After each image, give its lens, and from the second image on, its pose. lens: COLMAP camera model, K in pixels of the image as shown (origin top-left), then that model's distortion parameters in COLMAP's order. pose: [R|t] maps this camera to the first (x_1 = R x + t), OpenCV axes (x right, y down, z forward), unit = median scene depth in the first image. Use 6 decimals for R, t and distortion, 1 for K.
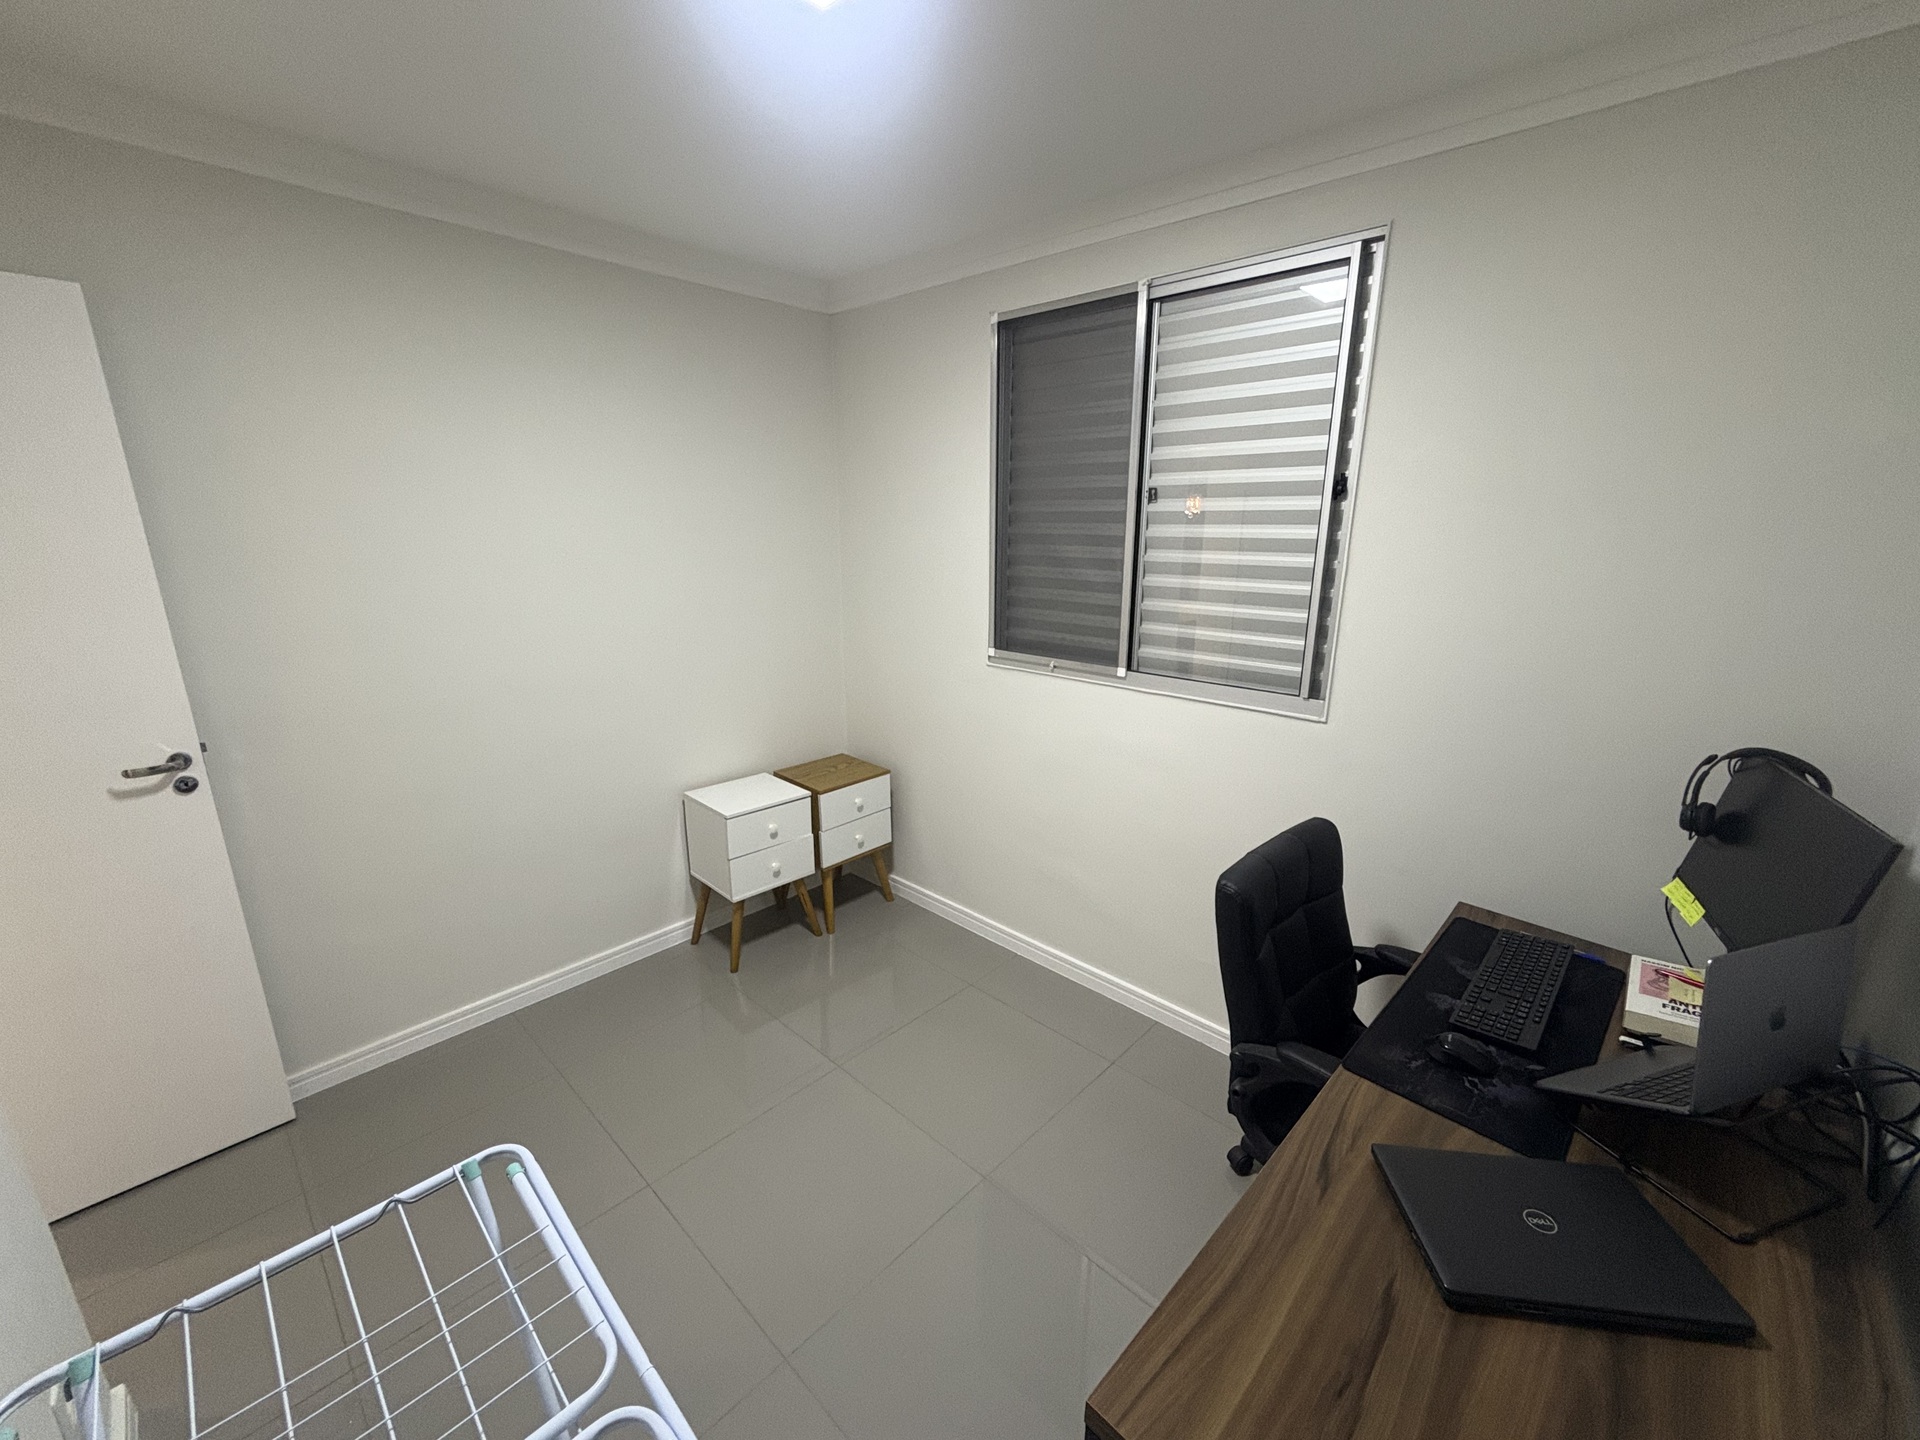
lens RADIAL K [[764.4, 0, 957.8], [0, 764.4, 711.8], [0, 0, 1]] dist [0.002042, -0.001222]
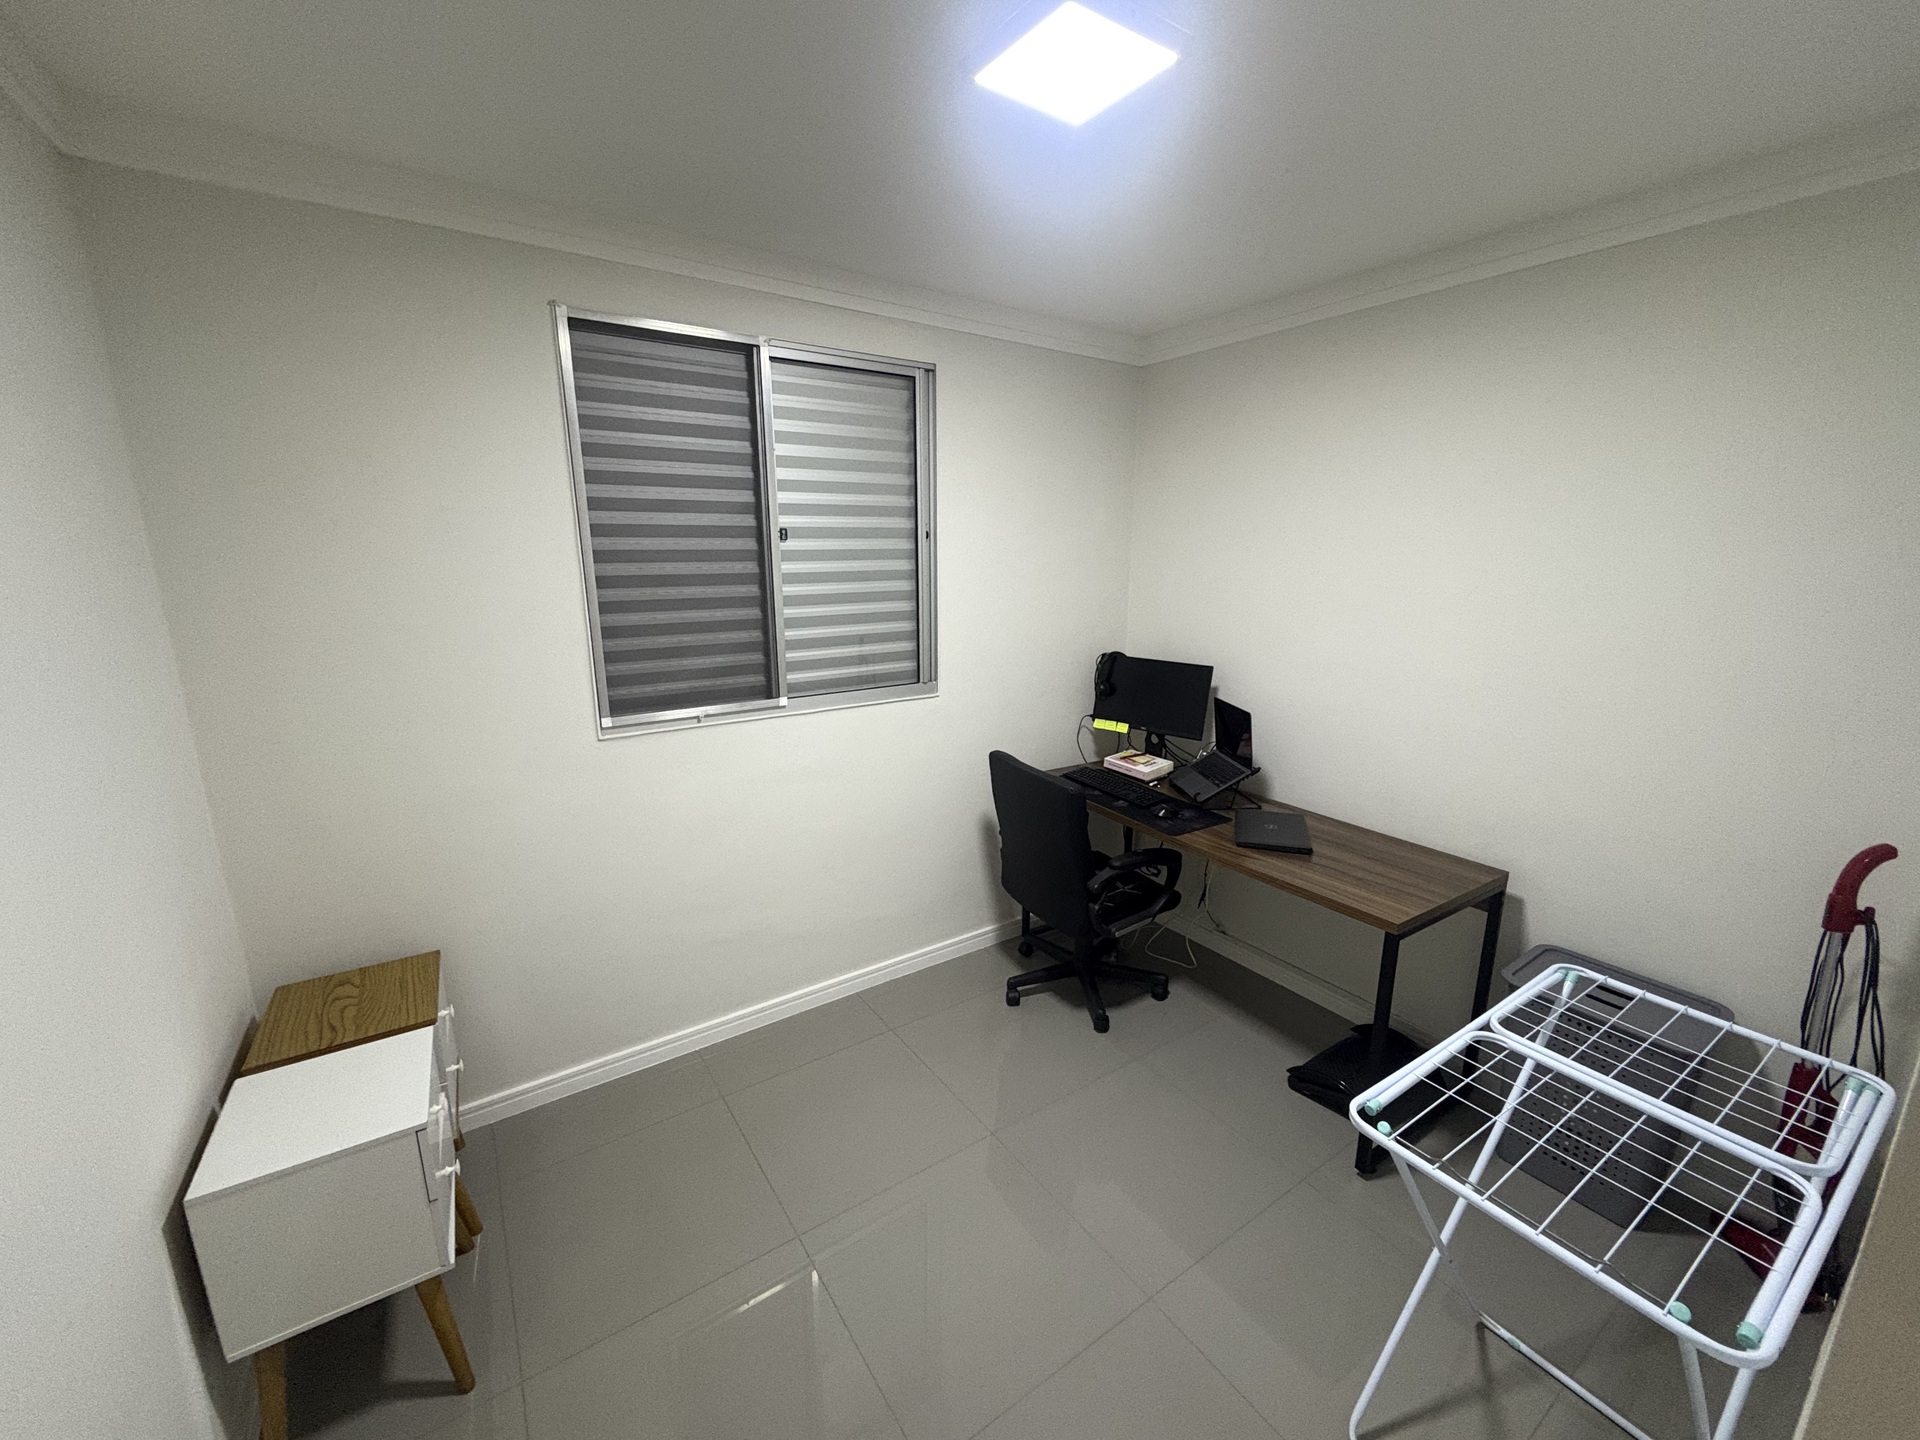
lens RADIAL K [[764.4, 0, 966.5], [0, 764.4, 715.8], [0, 0, 1]] dist [0.002042, -0.001222]
pose [[0.220797, -0.217669, 0.950720, -0.653795], [0.239093, 0.957114, 0.163606, -0.128710], [-0.945560, 0.191186, 0.263371, 0.435629]]
